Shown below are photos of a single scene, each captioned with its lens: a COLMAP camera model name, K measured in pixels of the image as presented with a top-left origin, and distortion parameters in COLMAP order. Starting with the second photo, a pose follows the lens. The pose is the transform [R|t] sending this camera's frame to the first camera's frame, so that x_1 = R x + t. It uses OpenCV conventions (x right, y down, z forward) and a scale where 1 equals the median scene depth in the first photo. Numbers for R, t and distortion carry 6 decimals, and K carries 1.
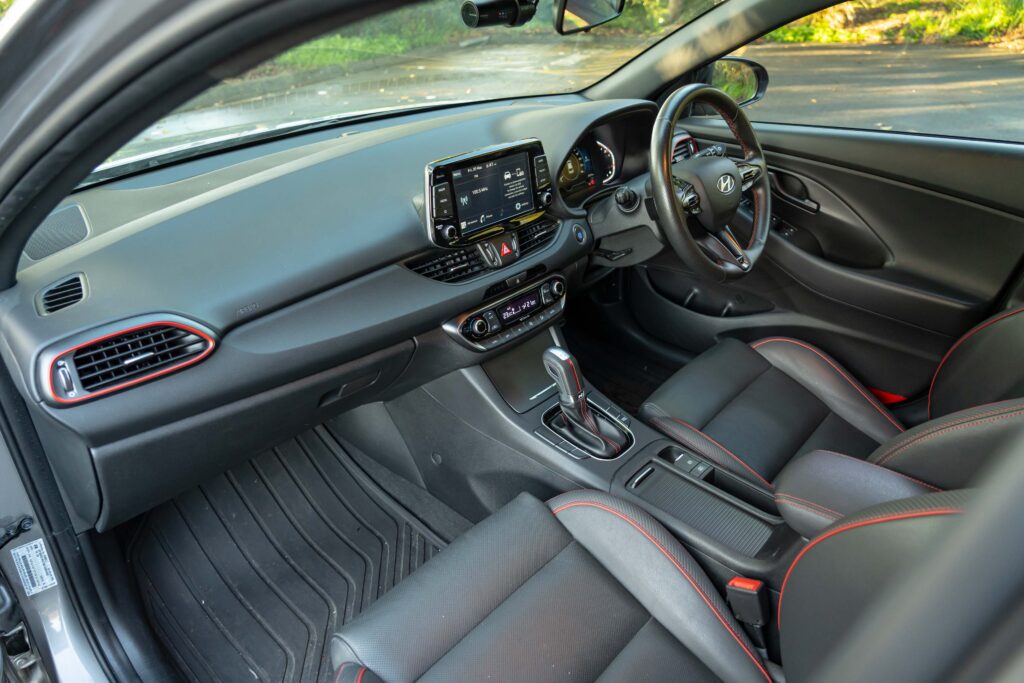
lens RADIAL K [[681.7, 0, 518.8], [0, 681.7, 342.2], [0, 0, 1]] dist [-0.034012, 0.001166]
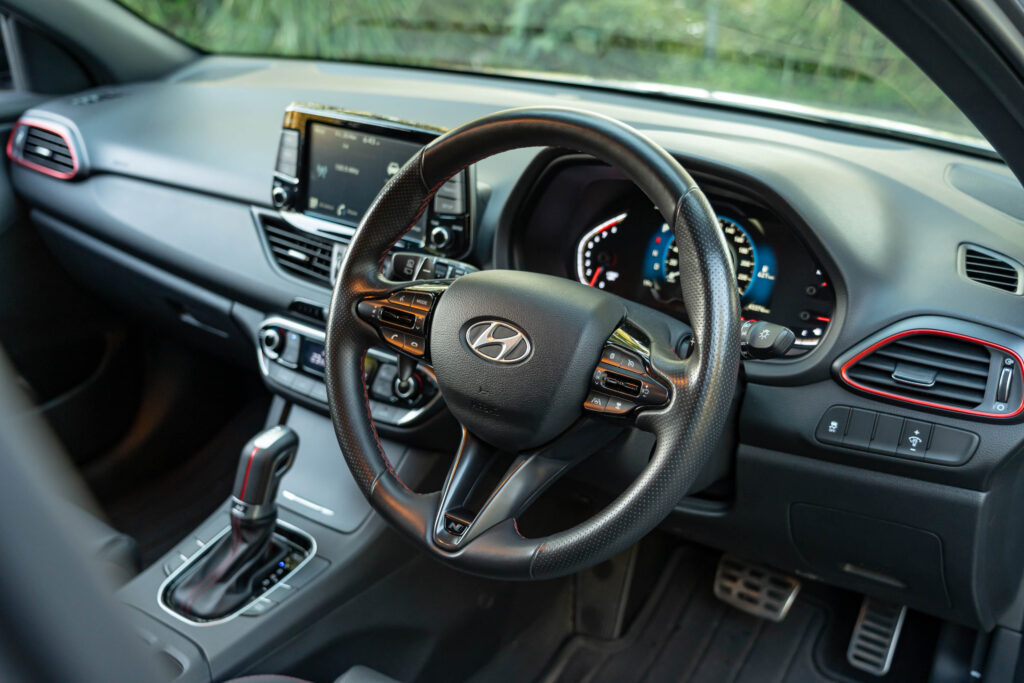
lens RADIAL K [[1109.6, 0, 517.6], [0, 1109.6, 337.9], [0, 0, 1]] dist [0.035246, 0.004348]
pose [[0.116234, 0.385171, -0.915496, 0.973351], [-0.507234, 0.815500, 0.278700, -0.451308], [0.853934, 0.431976, 0.290160, 0.847279]]
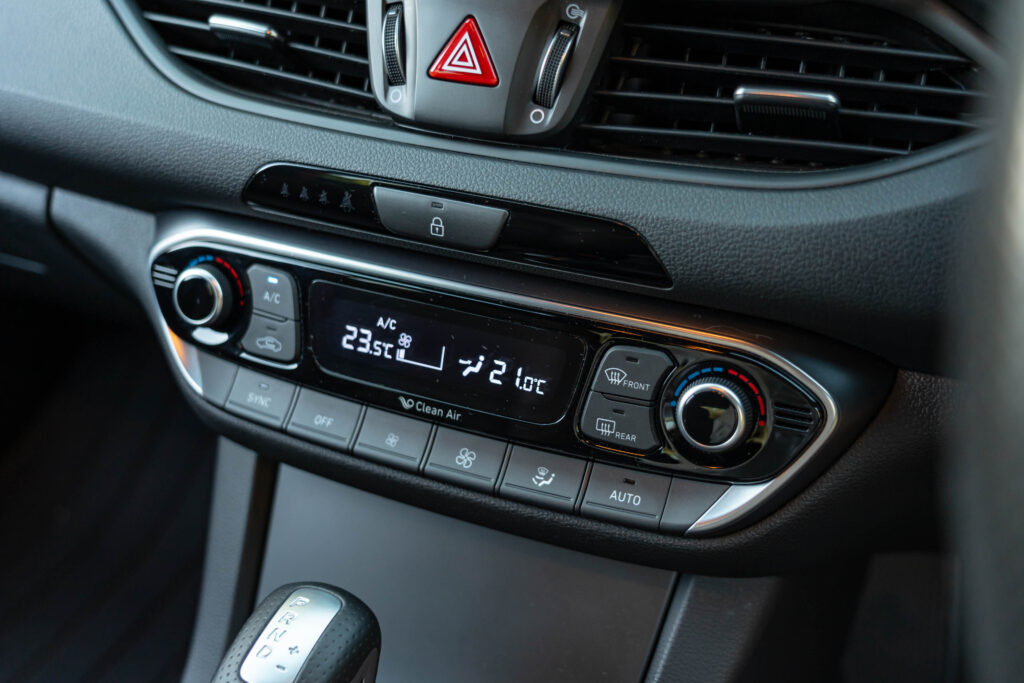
lens RADIAL K [[1192.3, 0, 511.3], [0, 1192.3, 321.7], [0, 0, 1]] dist [0.009993, 0.022329]
pose [[0.301168, 0.496217, -0.814289, 0.299677], [-0.442118, 0.829269, 0.341826, -0.194160], [0.844884, 0.257065, 0.469136, 0.862992]]
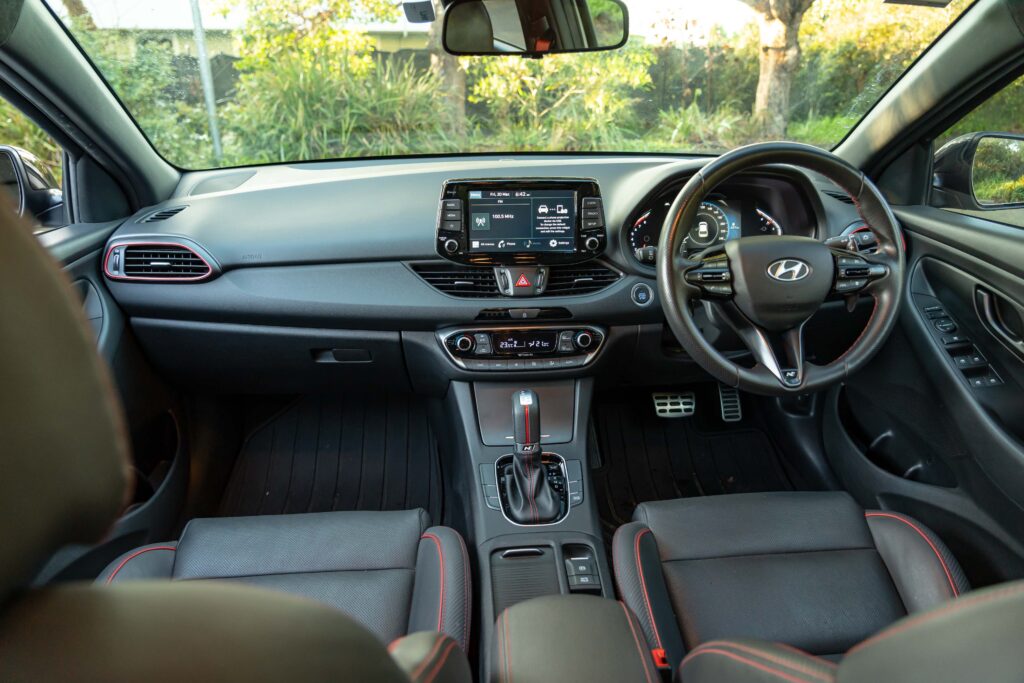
lens RADIAL K [[681.7, 0, 518.8], [0, 681.7, 342.2], [0, 0, 1]] dist [-0.034012, 0.001166]
pose [[0.728024, 0.279118, -0.626158, 0.612950], [-0.338781, 0.940523, 0.025355, -0.075359], [0.595993, 0.193671, 0.779284, 0.243608]]
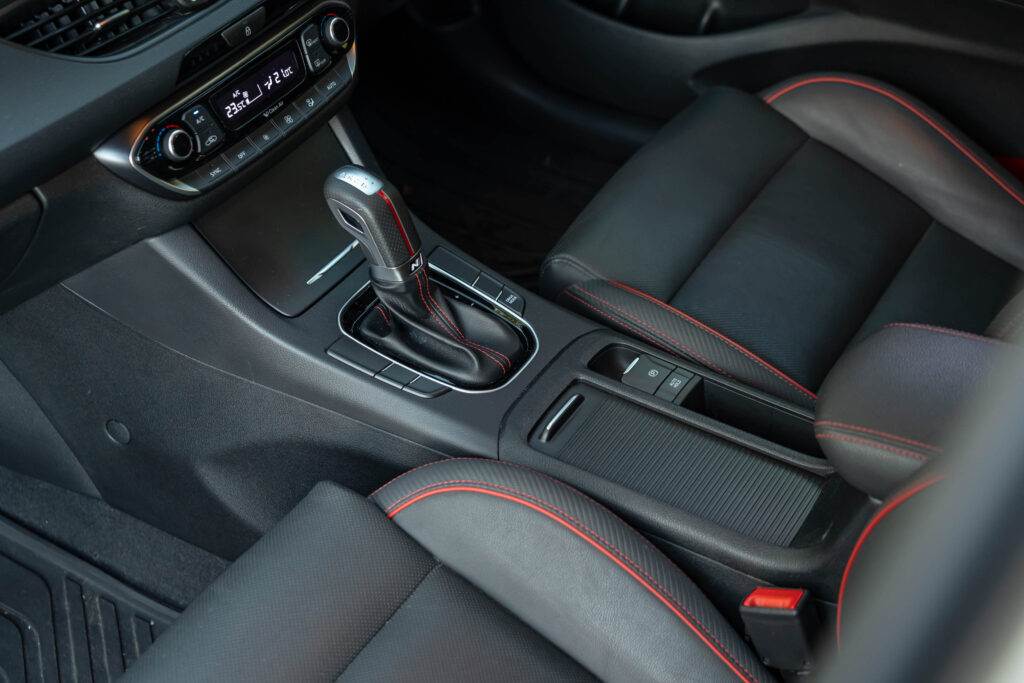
lens RADIAL K [[1648.3, 0, 542.7], [0, 1648.3, 341.3], [0, 0, 1]] dist [0.013228, 0.181849]
pose [[0.978365, -0.132132, 0.159196, -0.011623], [0.103613, 0.978964, 0.175765, -0.060320], [-0.179071, -0.155468, 0.971475, -0.131021]]
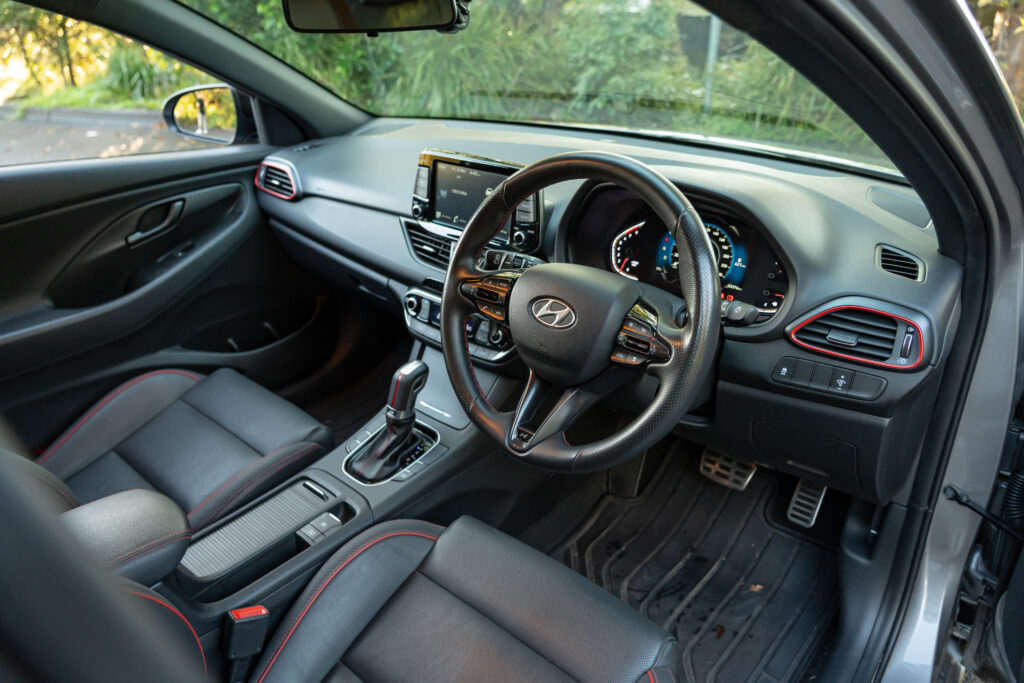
lens RADIAL K [[692.2, 0, 515.2], [0, 692.2, 339.9], [0, 0, 1]] dist [-0.022519, 0.003806]
pose [[0.028475, 0.449247, -0.892954, 0.916132], [-0.483183, 0.788205, 0.381140, -0.456797], [0.875056, 0.420607, 0.239513, 0.866540]]
